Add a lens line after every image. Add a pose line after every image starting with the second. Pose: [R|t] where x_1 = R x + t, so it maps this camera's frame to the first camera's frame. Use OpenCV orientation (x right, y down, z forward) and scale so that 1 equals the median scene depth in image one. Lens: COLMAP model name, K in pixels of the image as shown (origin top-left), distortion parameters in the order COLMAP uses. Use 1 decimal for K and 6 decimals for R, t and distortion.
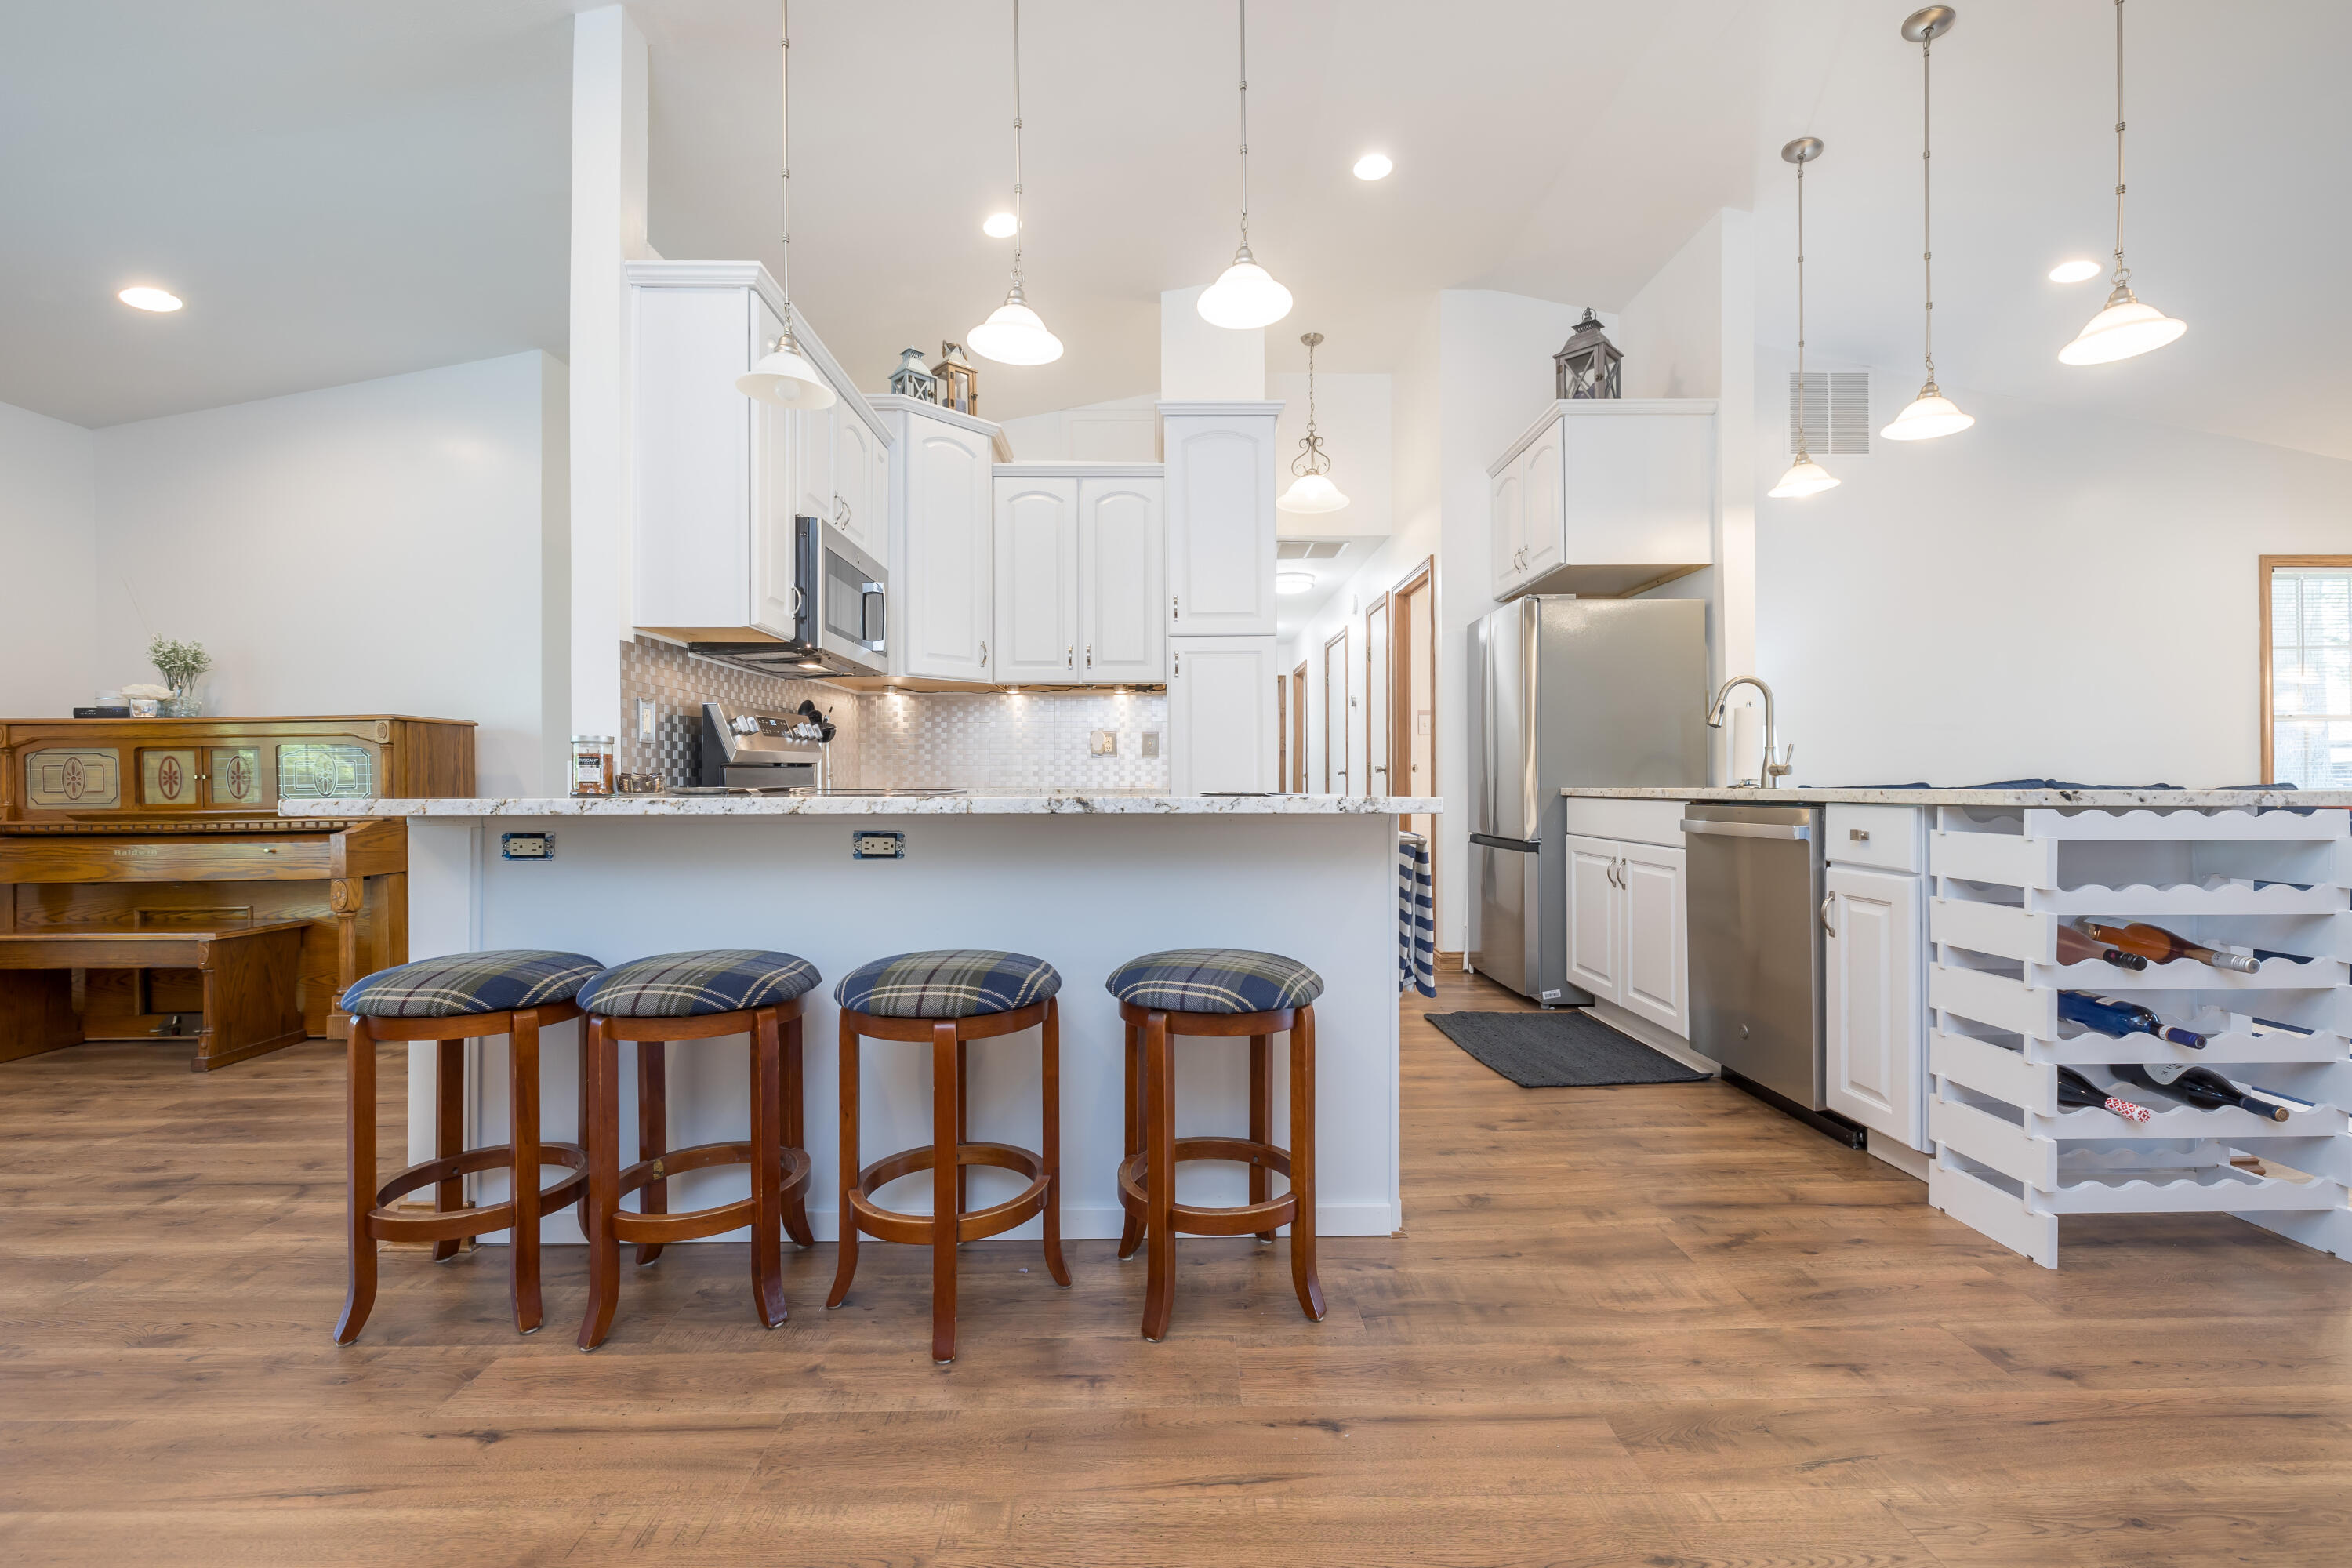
lens RADIAL K [[979.4, 0, 1178.5], [0, 979.4, 779.1], [0, 0, 1]] dist [0.000008, -0.000054]
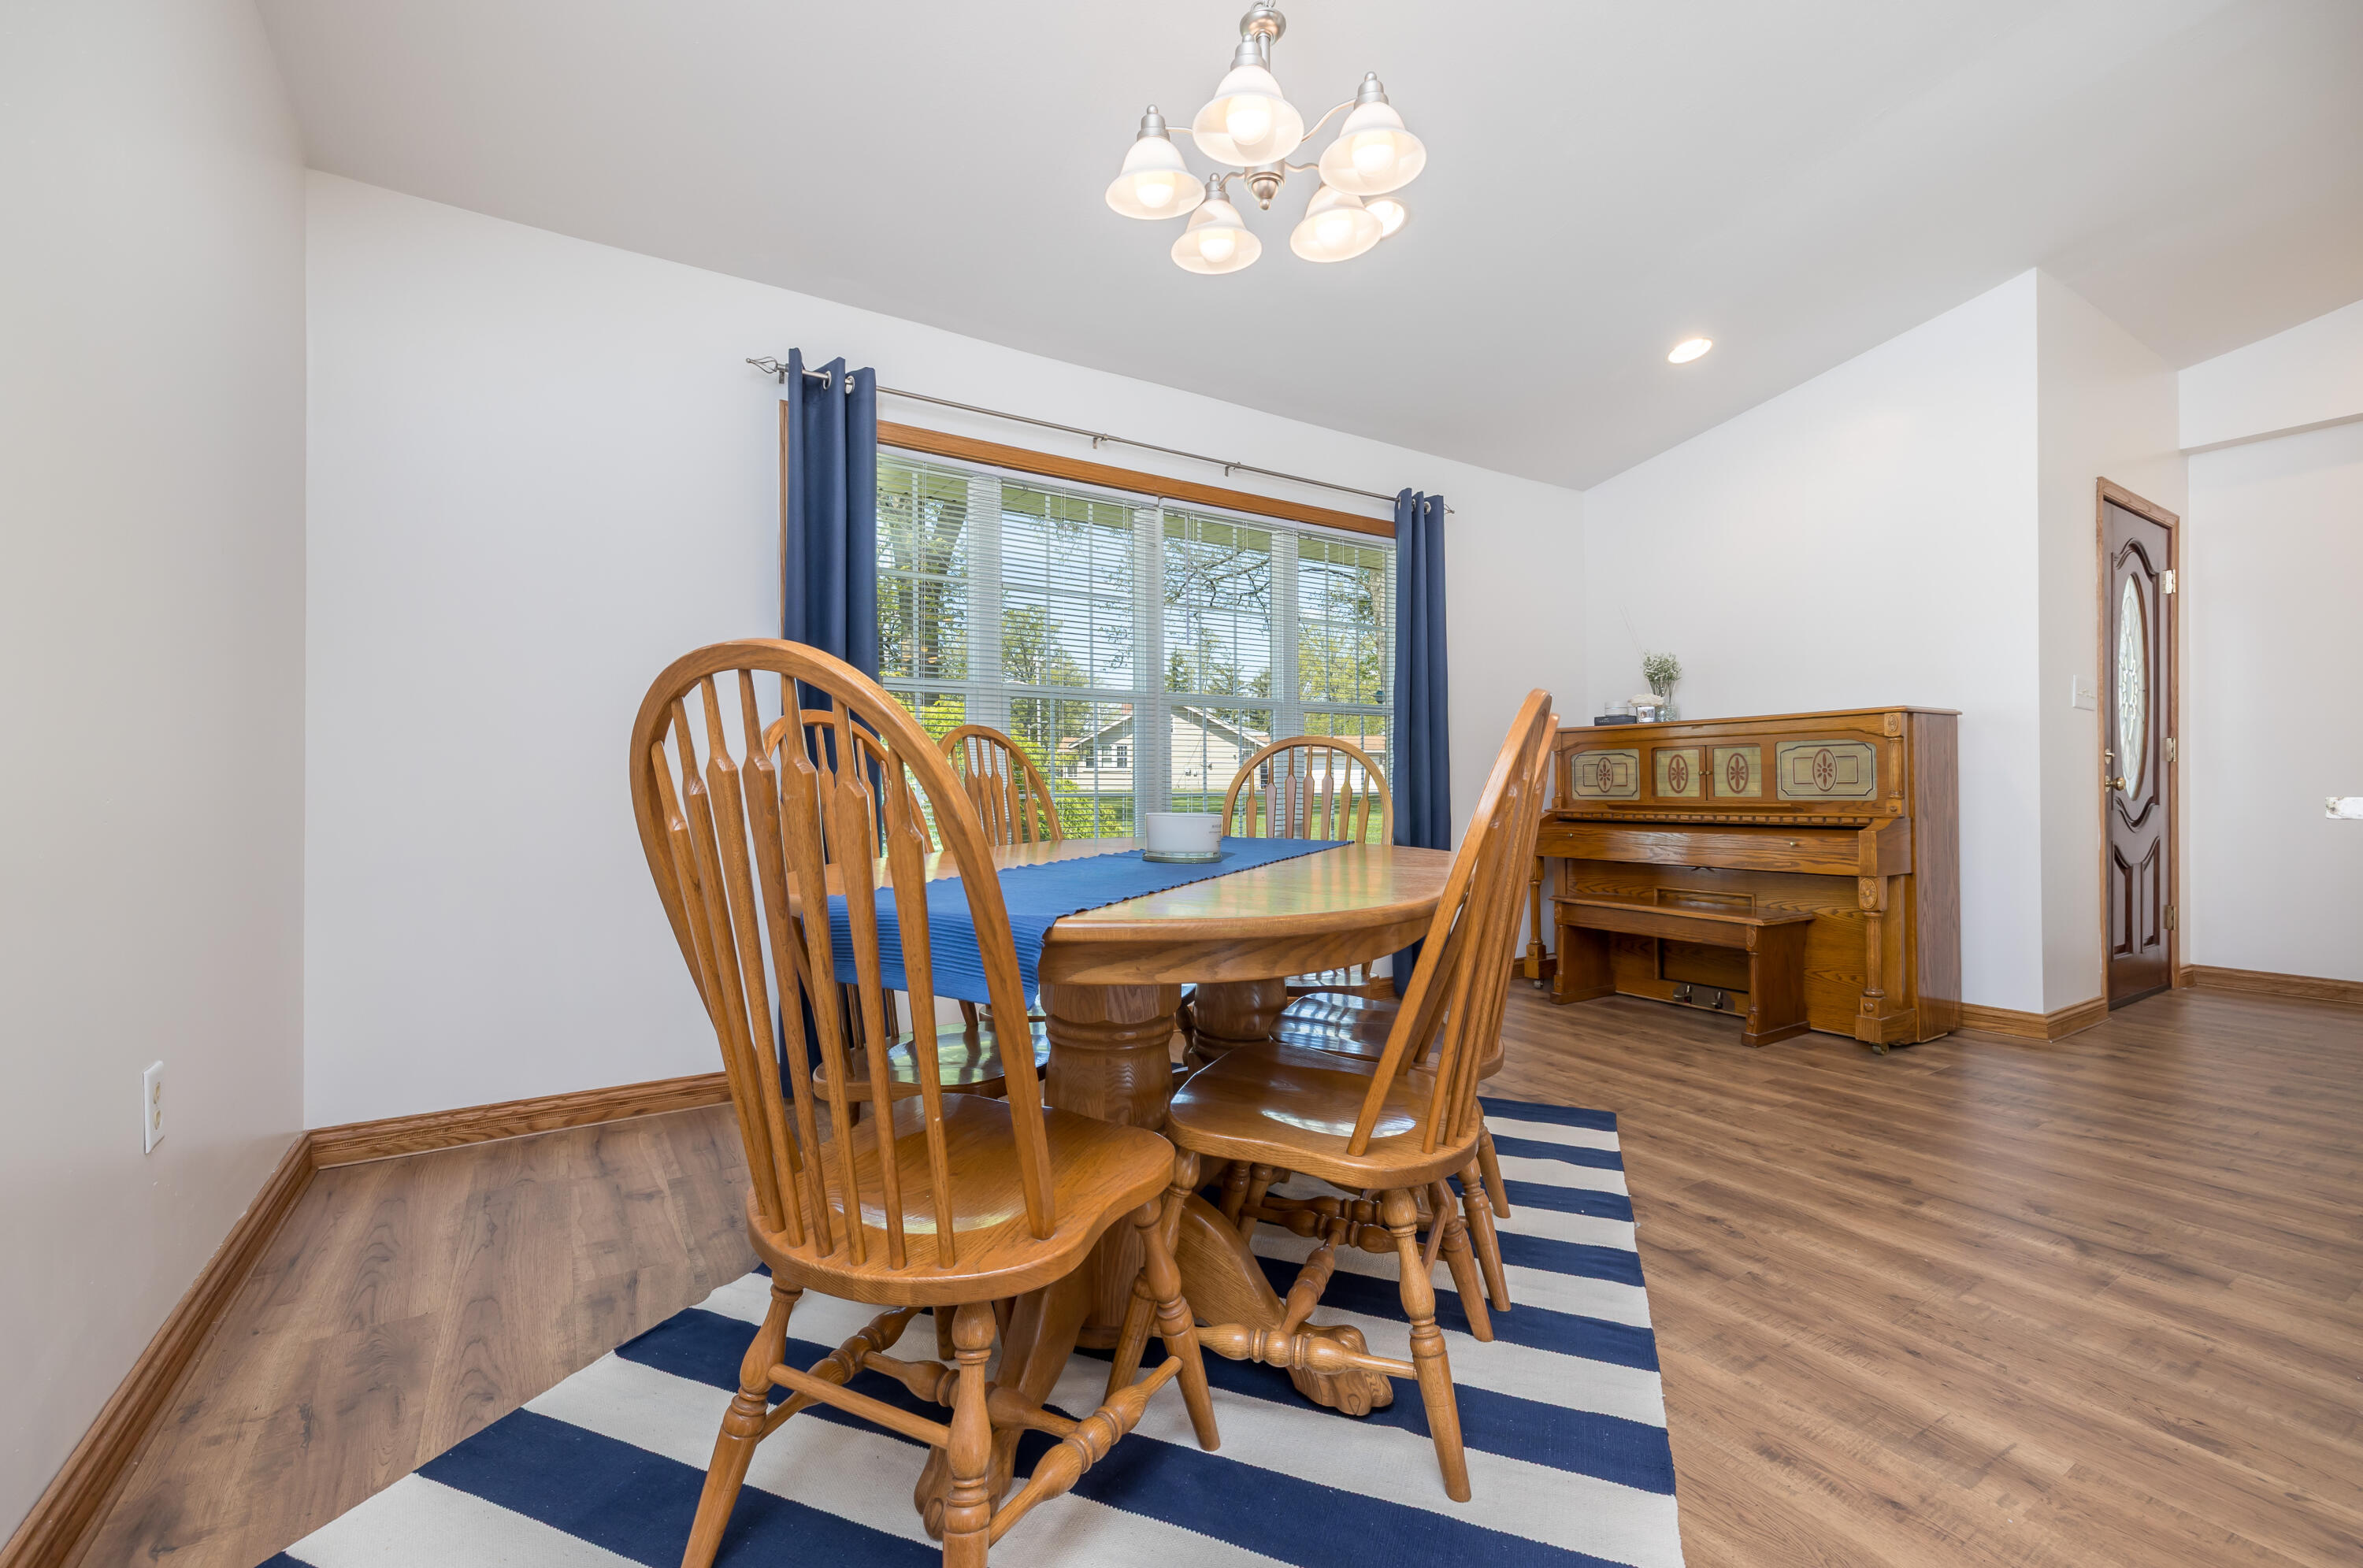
lens RADIAL K [[983.9, 0, 1184.0], [0, 983.9, 779.0], [0, 0, 1]] dist [0.000008, -0.000054]
pose [[0.522171, 0.000583, -0.852841, -0.523372], [0.000142, 1.000000, 0.000770, 0.005271], [0.852841, -0.000523, 0.522170, -0.120585]]
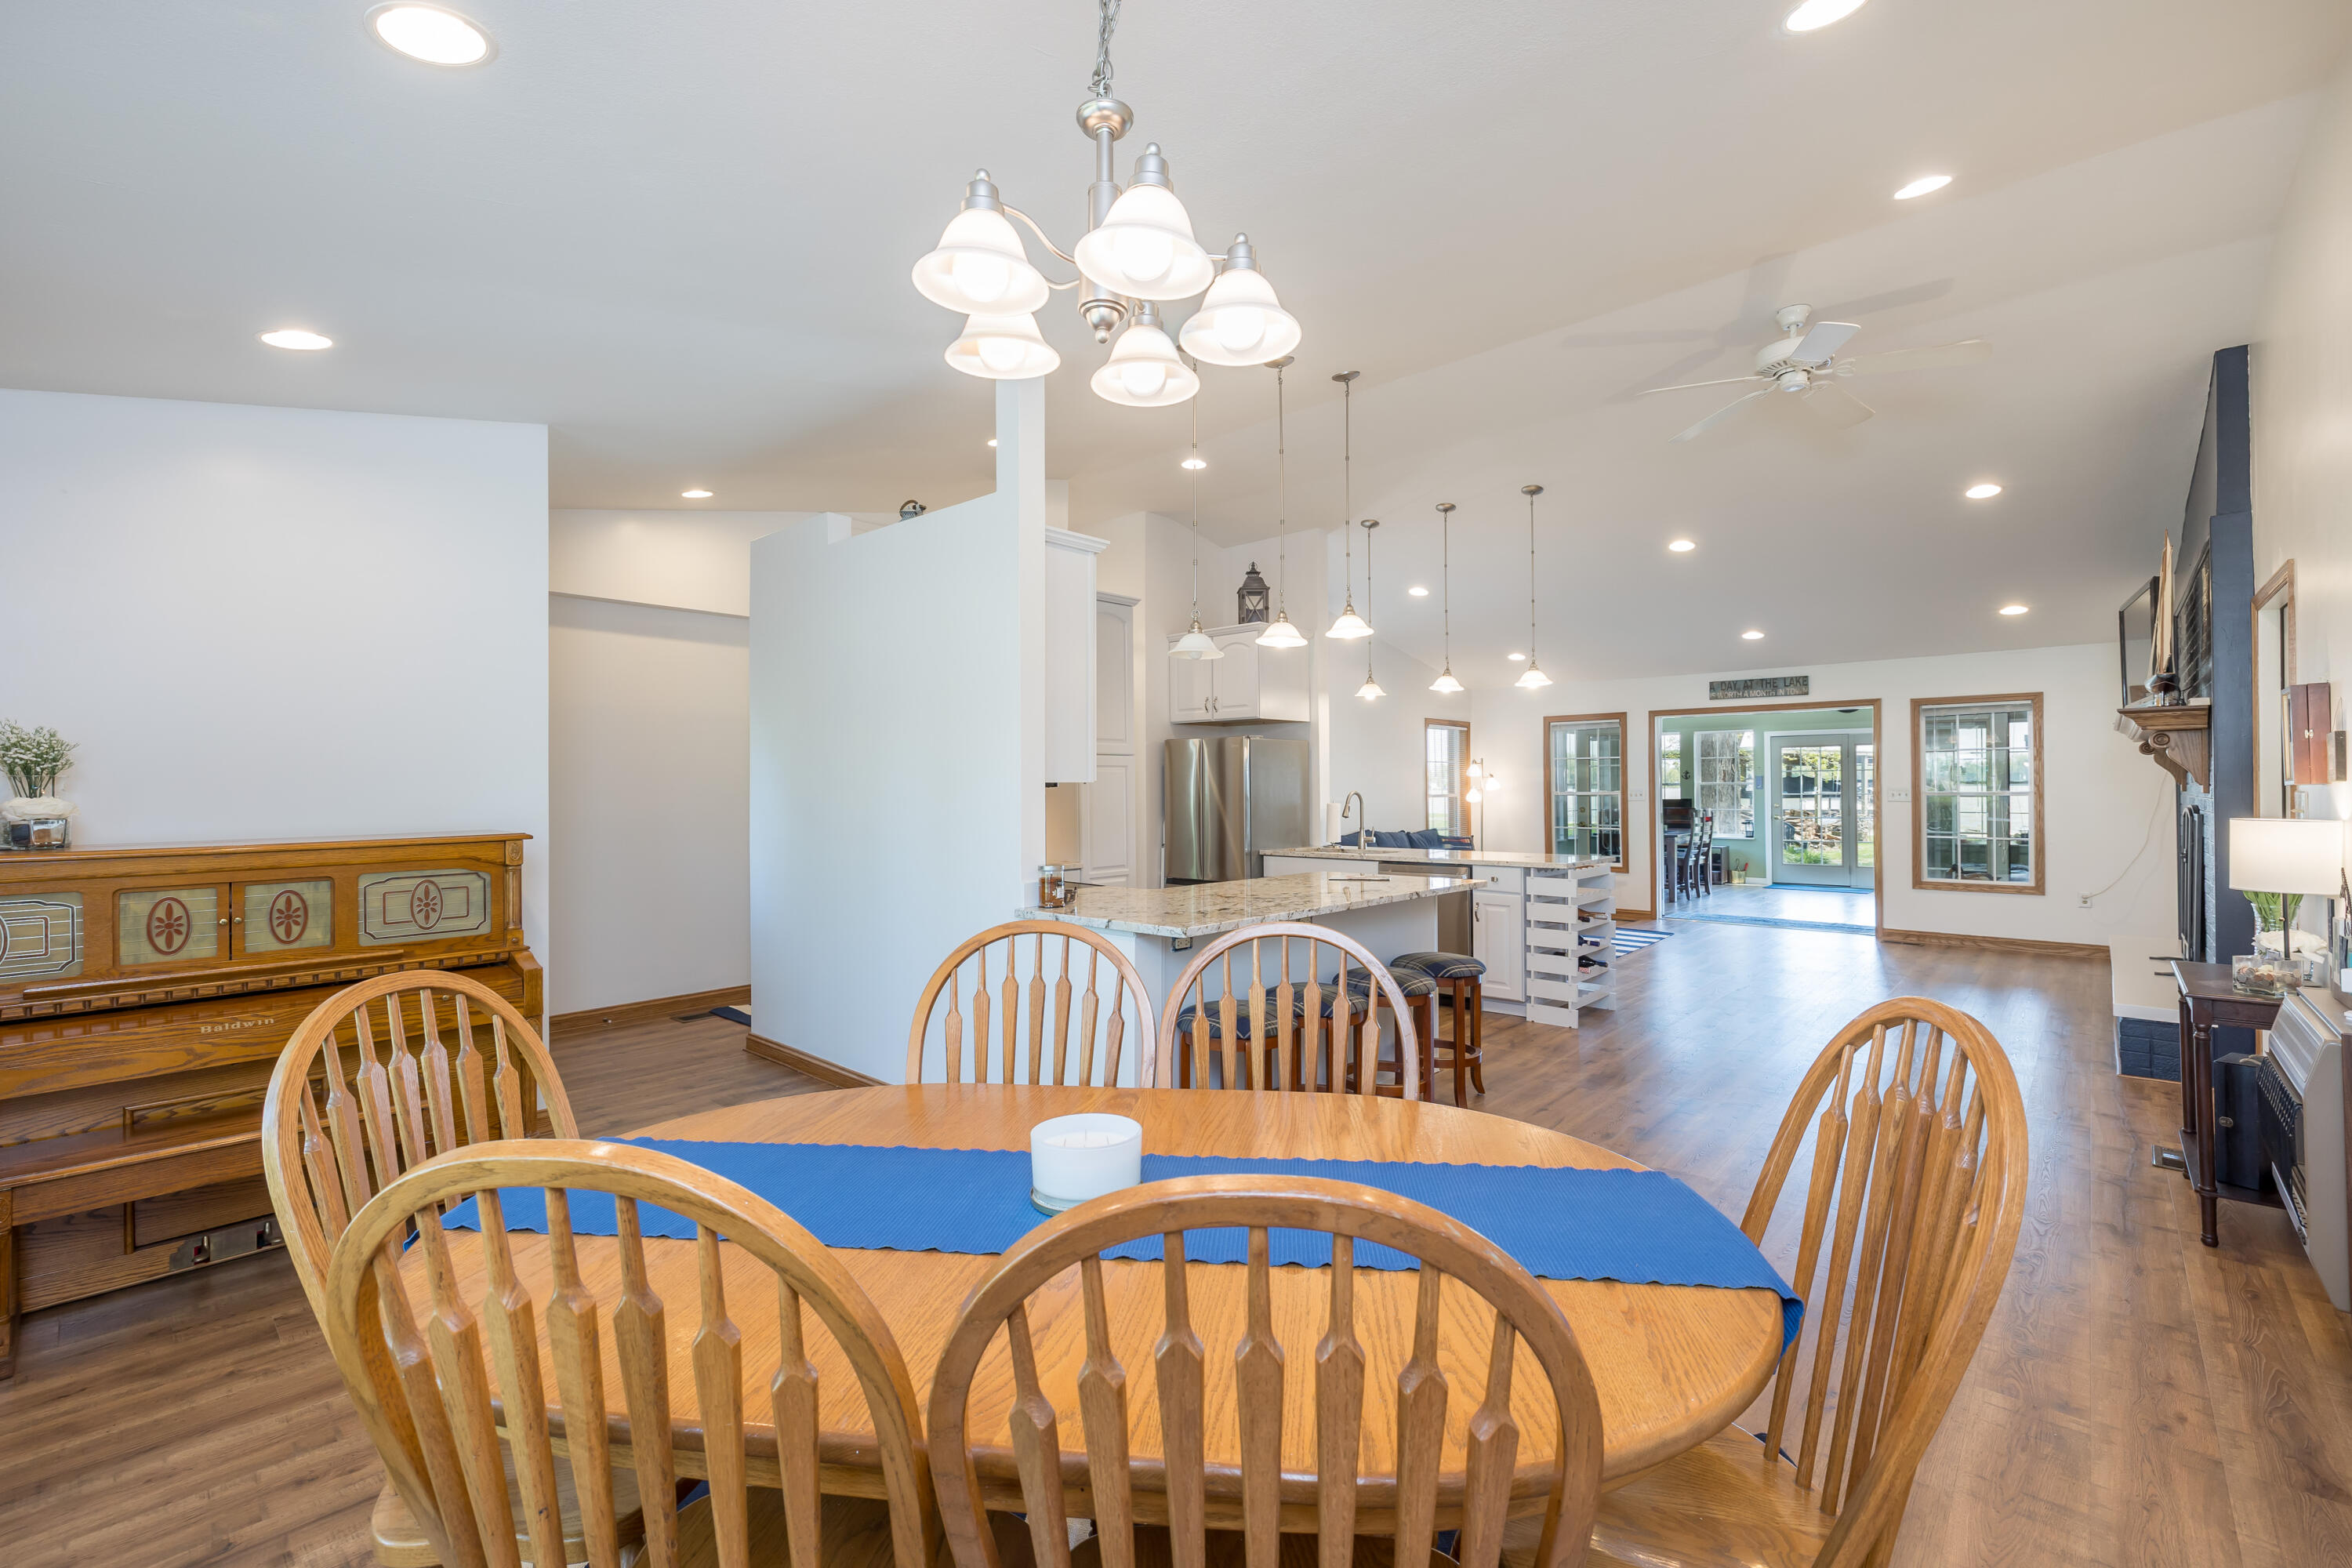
lens RADIAL K [[987.8, 0, 1178.2], [0, 987.8, 783.8], [0, 0, 1]] dist [-0.001243, 0.000103]
pose [[0.689893, 0.004144, 0.723900, -1.528914], [0.000608, 0.999980, -0.006304, -0.154676], [-0.723911, 0.004789, 0.689876, -0.124104]]
